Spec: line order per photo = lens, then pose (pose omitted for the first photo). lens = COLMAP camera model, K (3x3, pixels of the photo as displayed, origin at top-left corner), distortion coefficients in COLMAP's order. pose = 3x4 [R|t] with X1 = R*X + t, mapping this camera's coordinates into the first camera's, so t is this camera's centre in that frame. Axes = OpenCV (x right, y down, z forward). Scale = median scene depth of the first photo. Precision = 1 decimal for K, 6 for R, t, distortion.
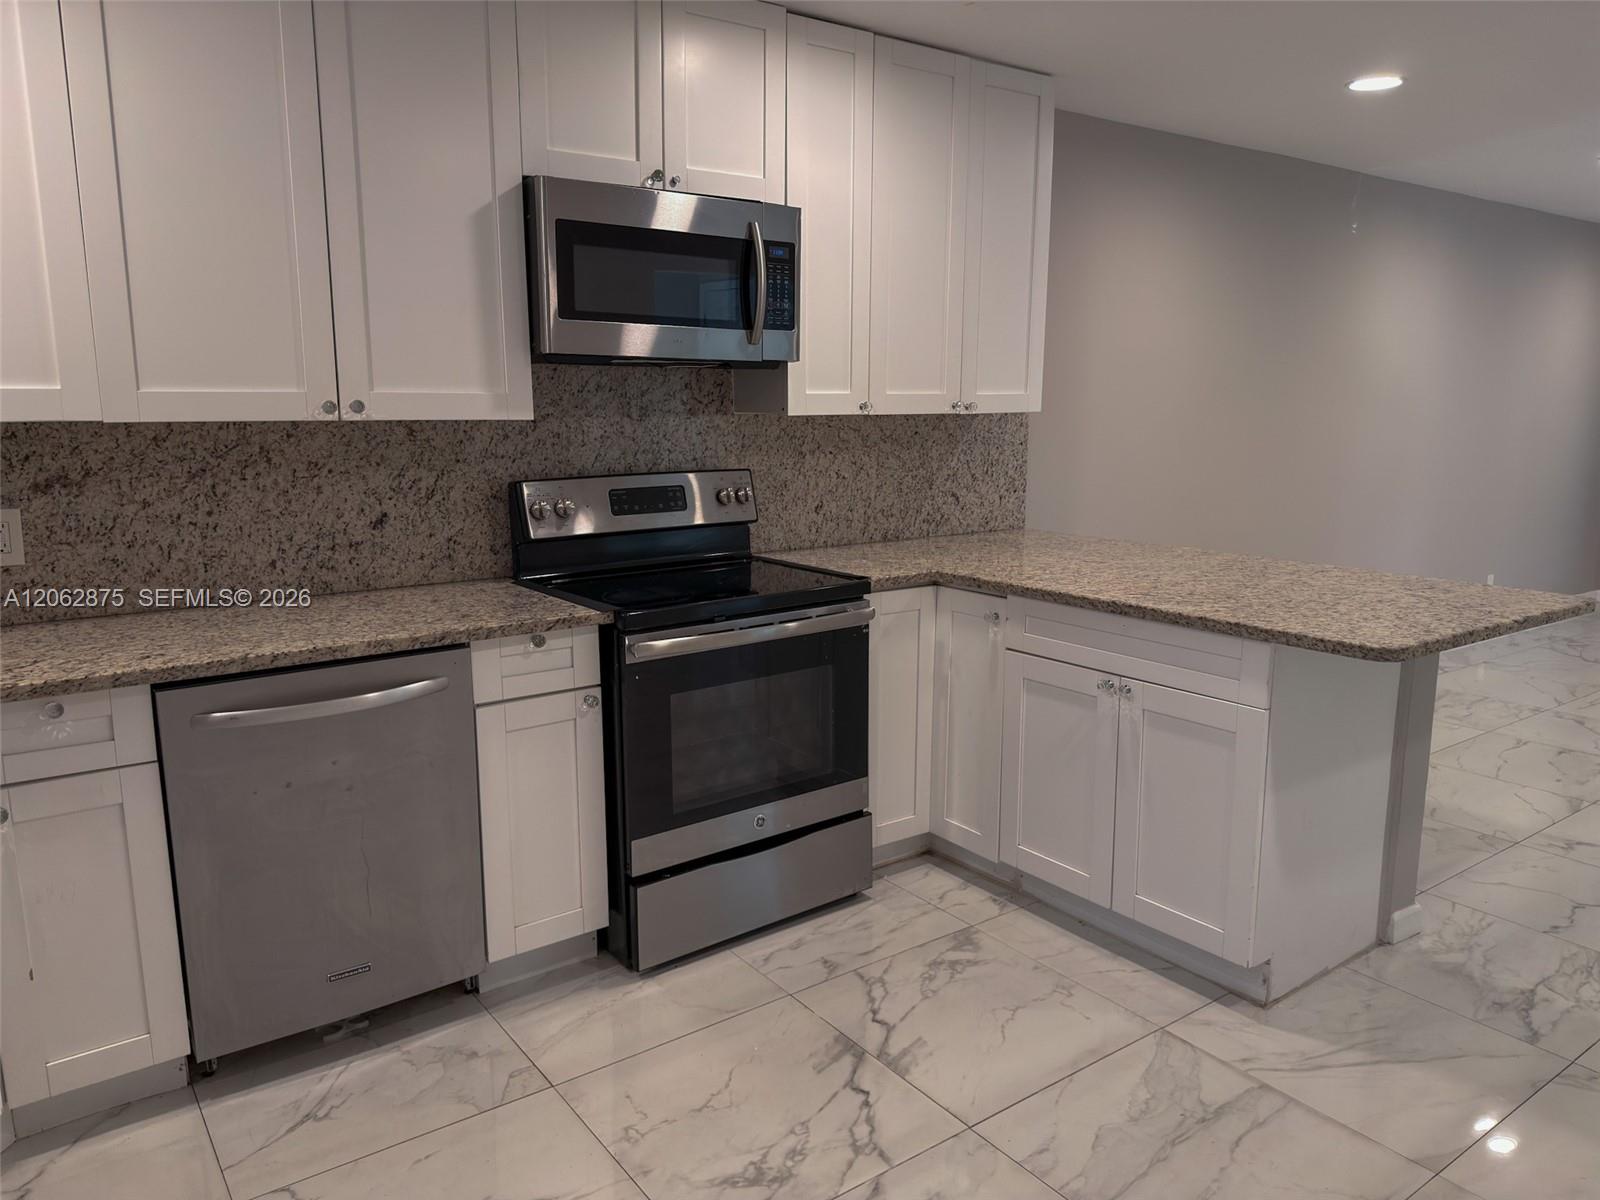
lens RADIAL K [[1140.2, 0, 806.9], [0, 1140.2, 595.9], [0, 0, 1]] dist [0.001439, 0.001633]
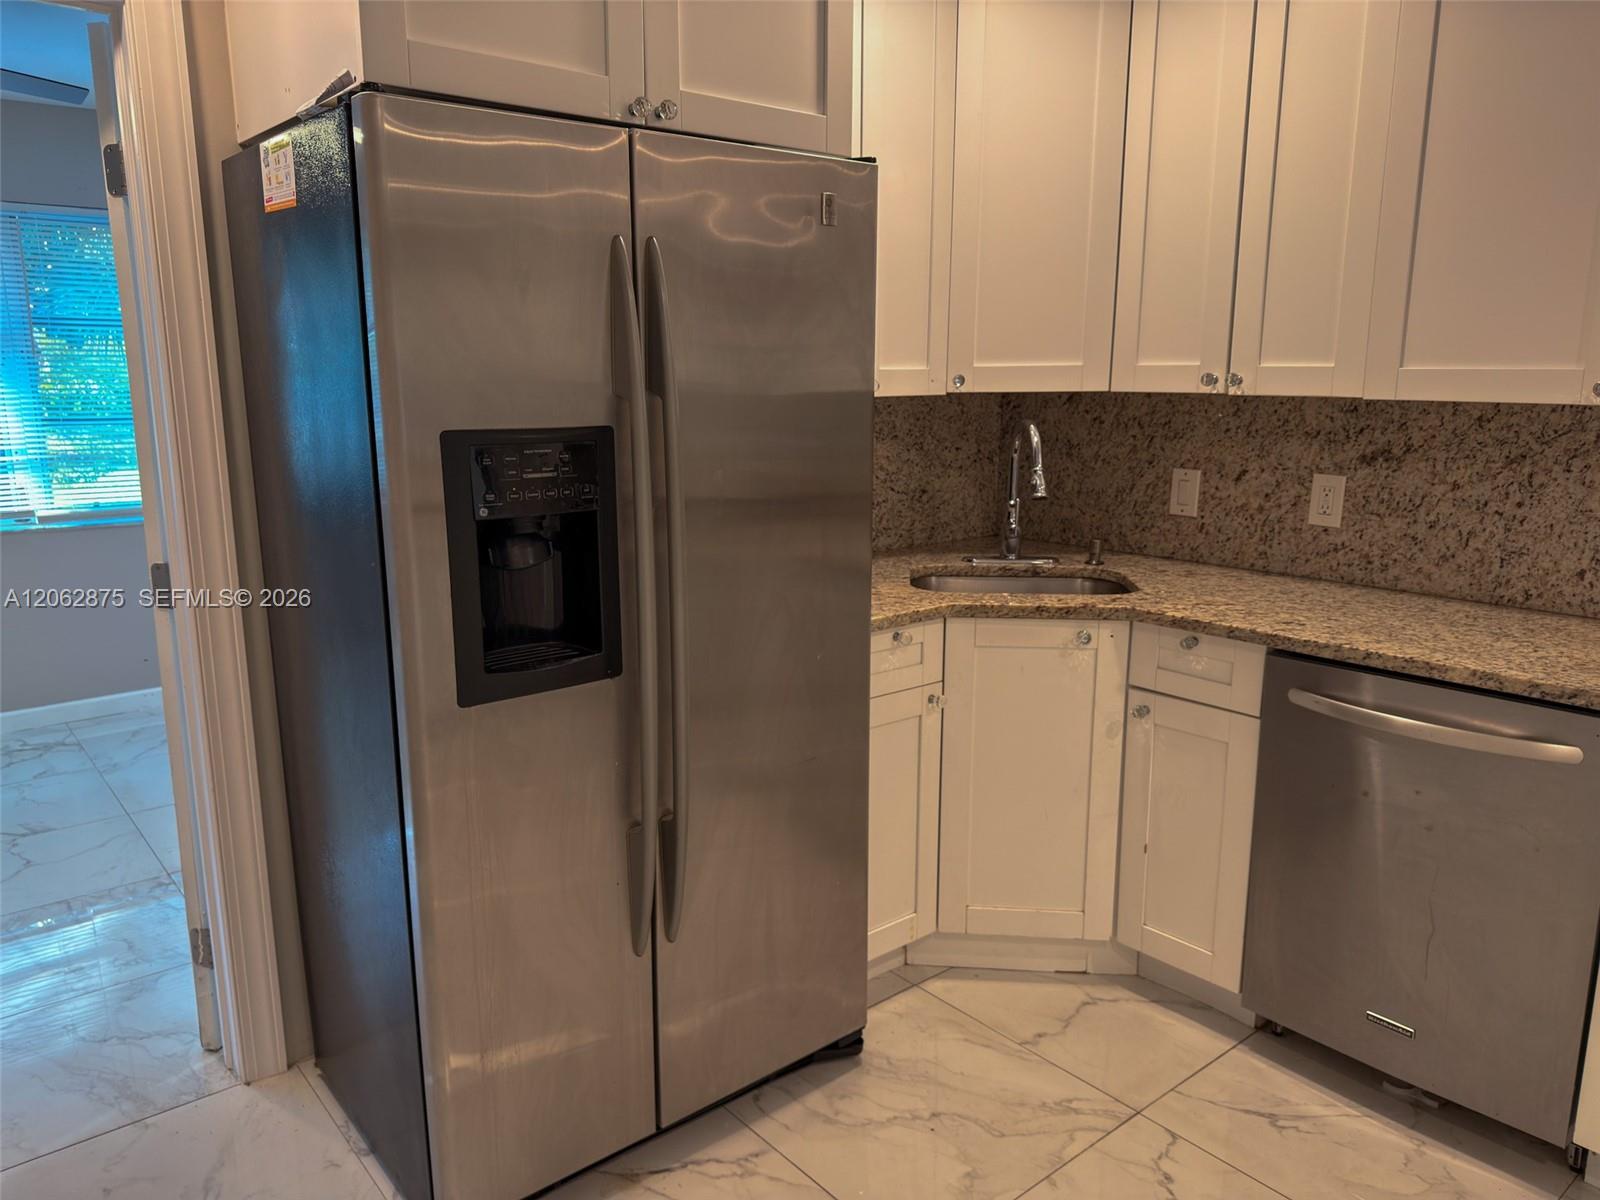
lens RADIAL K [[1140.2, 0, 806.7], [0, 1140.2, 602.0], [0, 0, 1]] dist [0.001439, 0.001633]
pose [[0.068913, 0.200732, -0.977219, 0.348104], [-0.178099, 0.966288, 0.185927, -0.068170], [0.981597, 0.161229, 0.102340, 0.383538]]
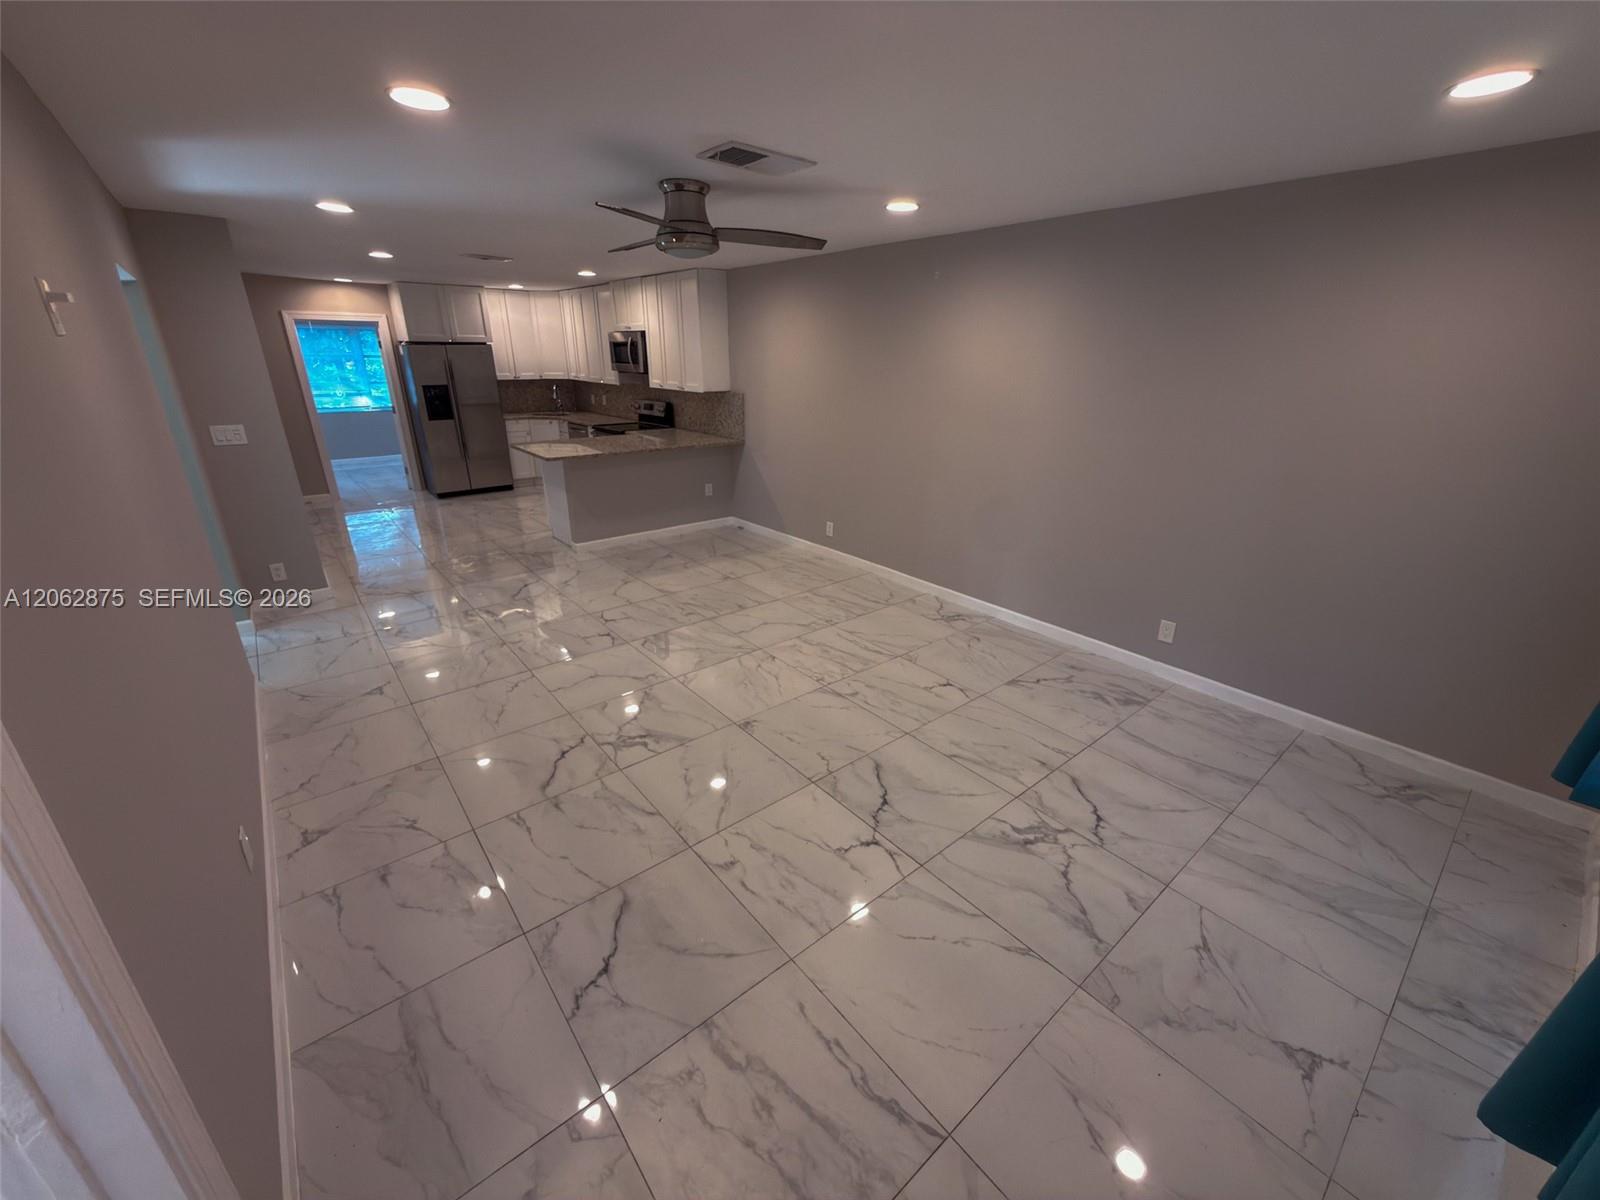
lens RADIAL K [[636.9, 0, 794.2], [0, 636.9, 592.1], [0, 0, 1]] dist [0.000896, 0.000126]
pose [[0.058279, 0.356827, -0.932351, 2.862330], [-0.180844, 0.922260, 0.341660, -0.439983], [0.981784, 0.148699, 0.118278, 1.705888]]
